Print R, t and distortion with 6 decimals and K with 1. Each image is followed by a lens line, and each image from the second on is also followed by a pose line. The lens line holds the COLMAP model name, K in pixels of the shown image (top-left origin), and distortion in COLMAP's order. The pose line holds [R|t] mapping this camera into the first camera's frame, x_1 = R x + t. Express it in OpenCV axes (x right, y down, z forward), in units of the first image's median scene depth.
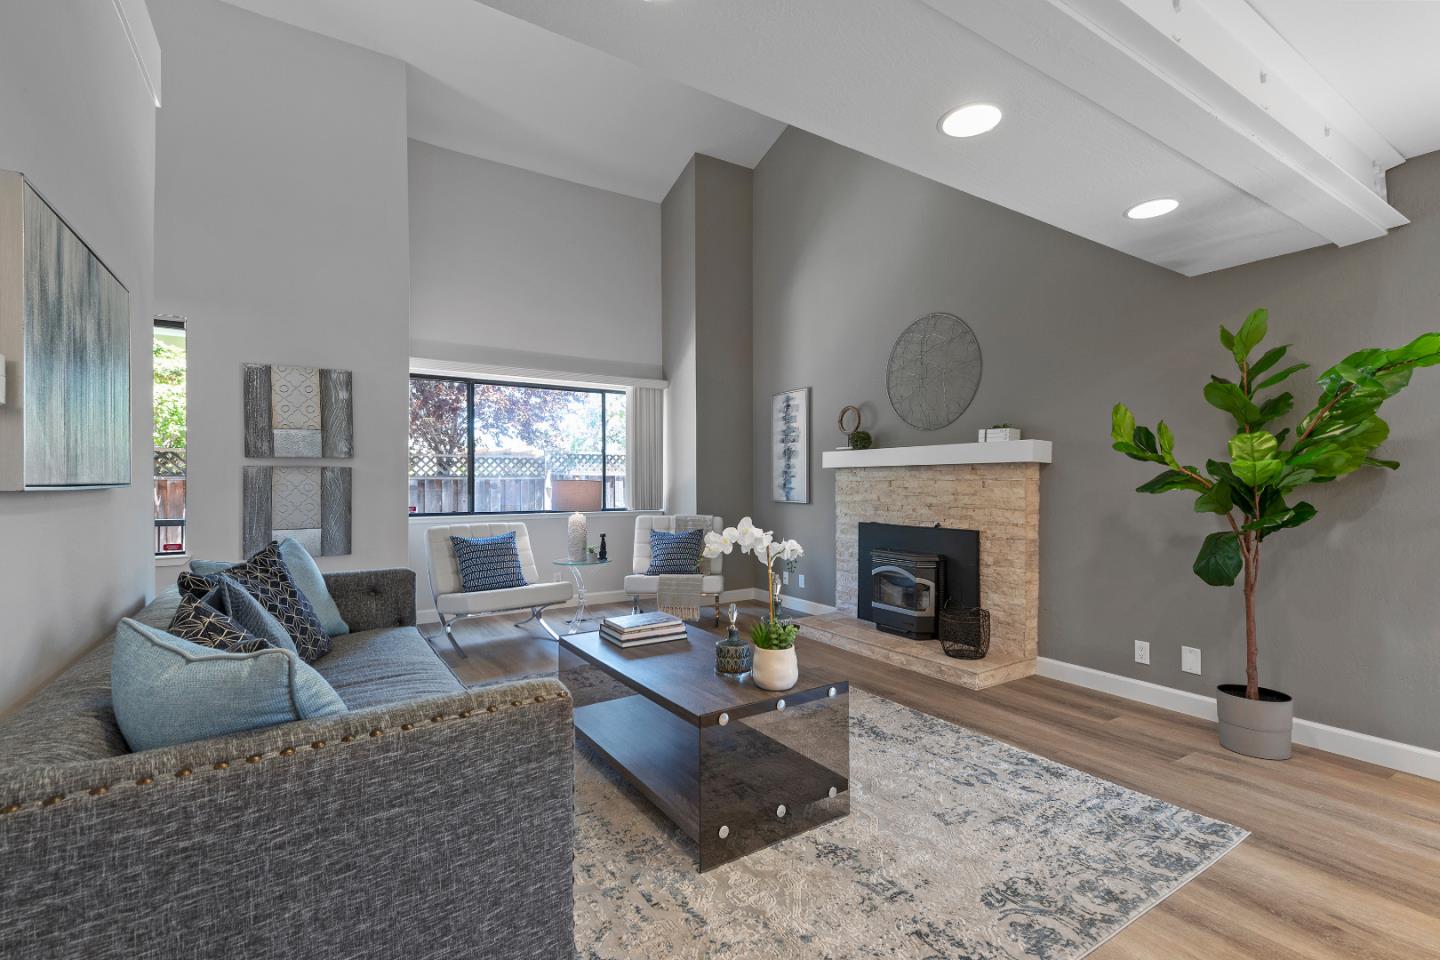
lens RADIAL K [[643.8, 0, 718.2], [0, 643.8, 482.6], [0, 0, 1]] dist [0.020467, 0.000020]
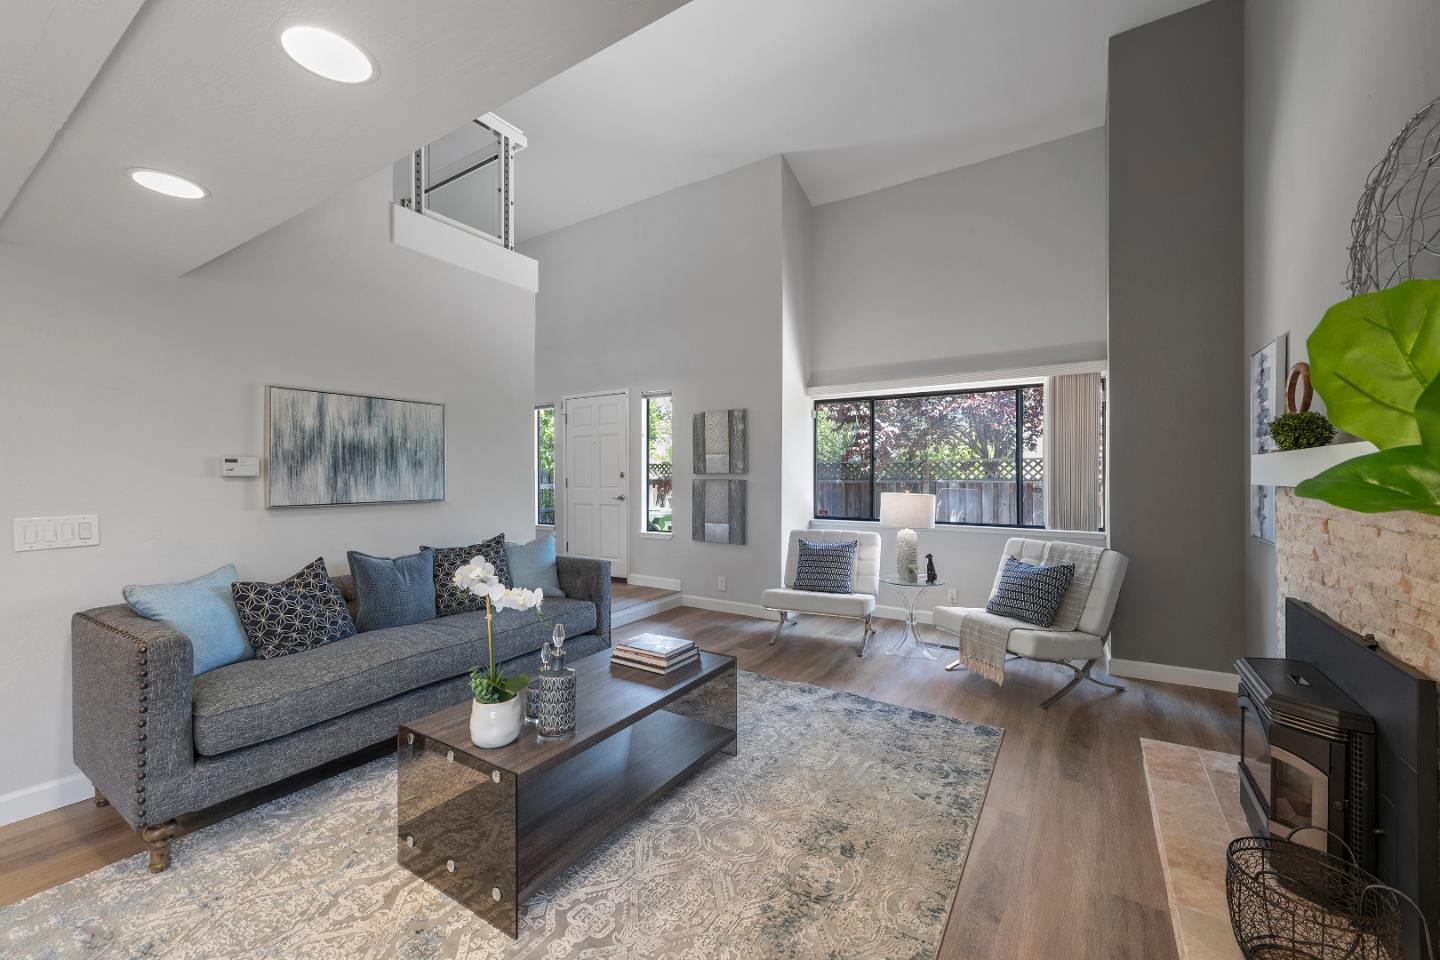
lens RADIAL K [[566.7, 0, 727.5], [0, 566.7, 474.0], [0, 0, 1]] dist [0.011043, -0.002849]
pose [[0.421606, 0.001072, -0.906779, 0.495283], [-0.003939, 0.999992, -0.000649, -0.036132], [0.906771, 0.003846, 0.421607, 0.481723]]
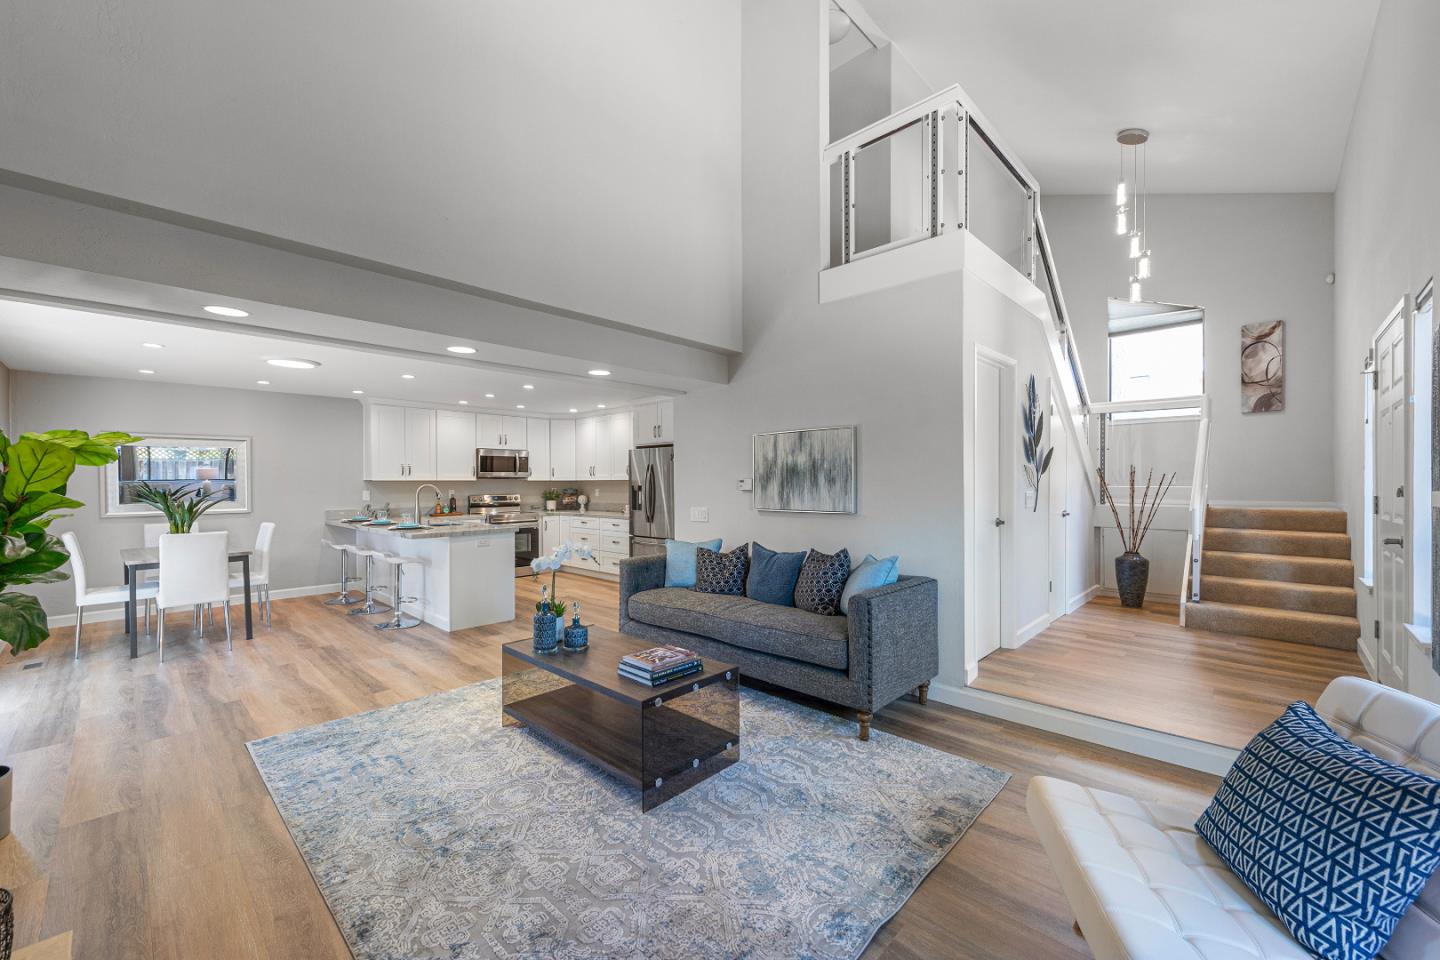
lens RADIAL K [[566.7, 0, 718.1], [0, 566.7, 487.3], [0, 0, 1]] dist [0.011043, -0.002849]
pose [[-0.972166, 0.008398, -0.234140, 0.006440], [0.006245, 0.999931, 0.009936, -0.048416], [0.234208, 0.008198, -0.972152, 1.280134]]
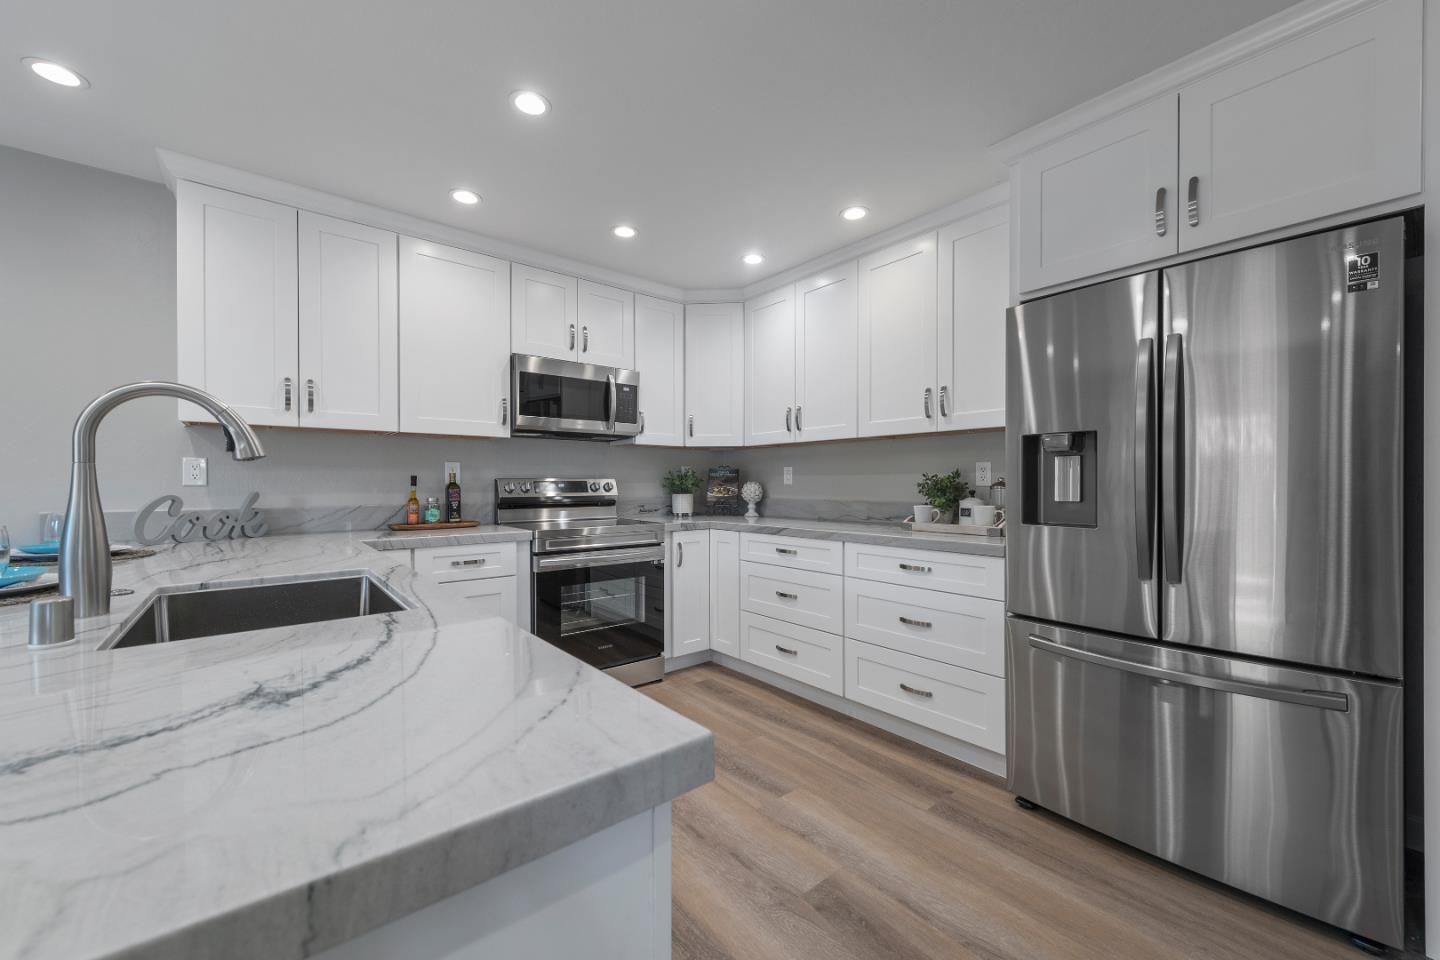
lens RADIAL K [[566.7, 0, 720.3], [0, 566.7, 485.7], [0, 0, 1]] dist [0.011043, -0.002849]
pose [[-0.993355, 0.001847, -0.115072, 0.161986], [0.001157, 0.999981, 0.006061, -0.000975], [0.115081, 0.005888, -0.993339, 0.018674]]
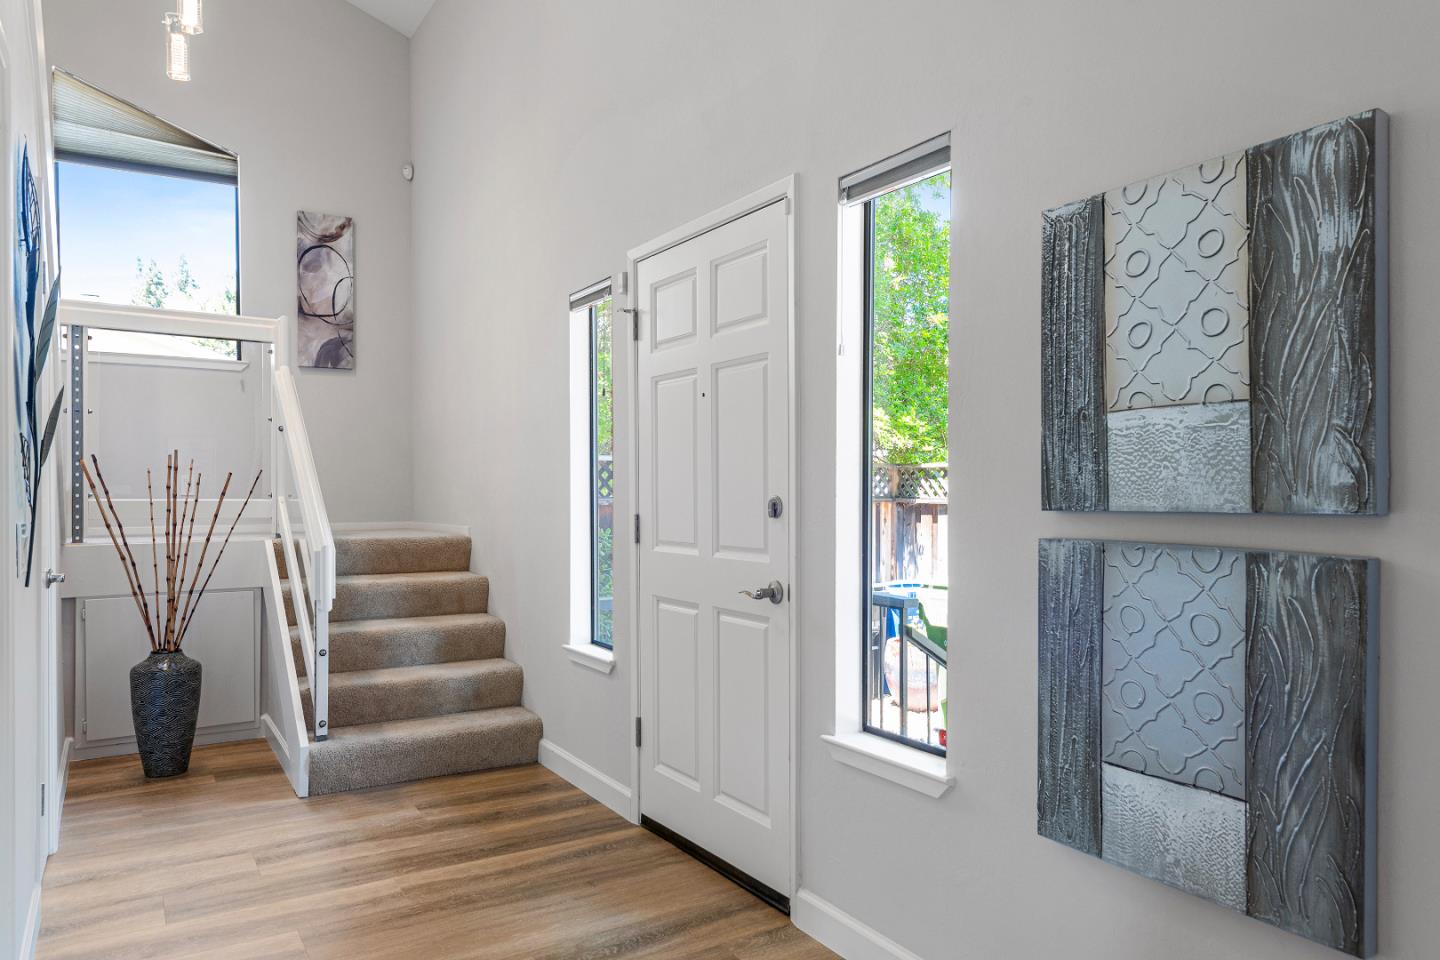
lens RADIAL K [[968.1, 0, 713.1], [0, 968.1, 494.6], [0, 0, 1]] dist [0.012017, 0.003156]
pose [[-0.012159, 0.009088, -0.999885, -0.244215], [-0.005422, 0.999943, 0.009155, -0.047706], [0.999911, 0.005532, -0.012109, 0.802577]]
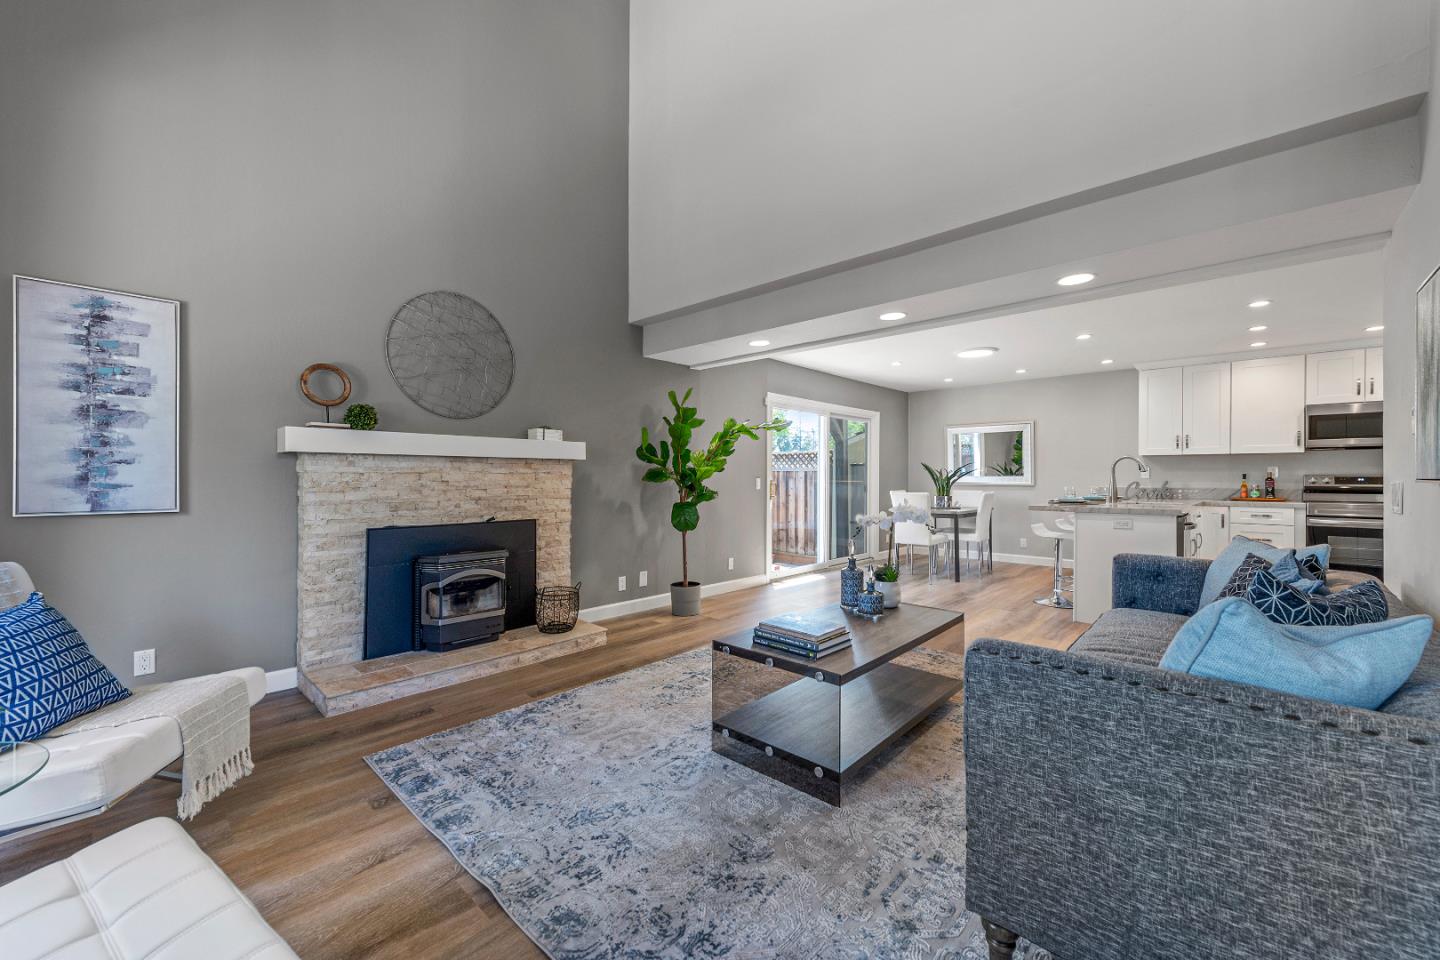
lens RADIAL K [[566.7, 0, 718.8], [0, 566.7, 477.5], [0, 0, 1]] dist [0.011043, -0.002849]
pose [[-0.247234, -0.001302, 0.968955, -0.581333], [-0.002442, 0.999997, 0.000721, 0.001769], [-0.968953, -0.002188, -0.247236, 0.878540]]
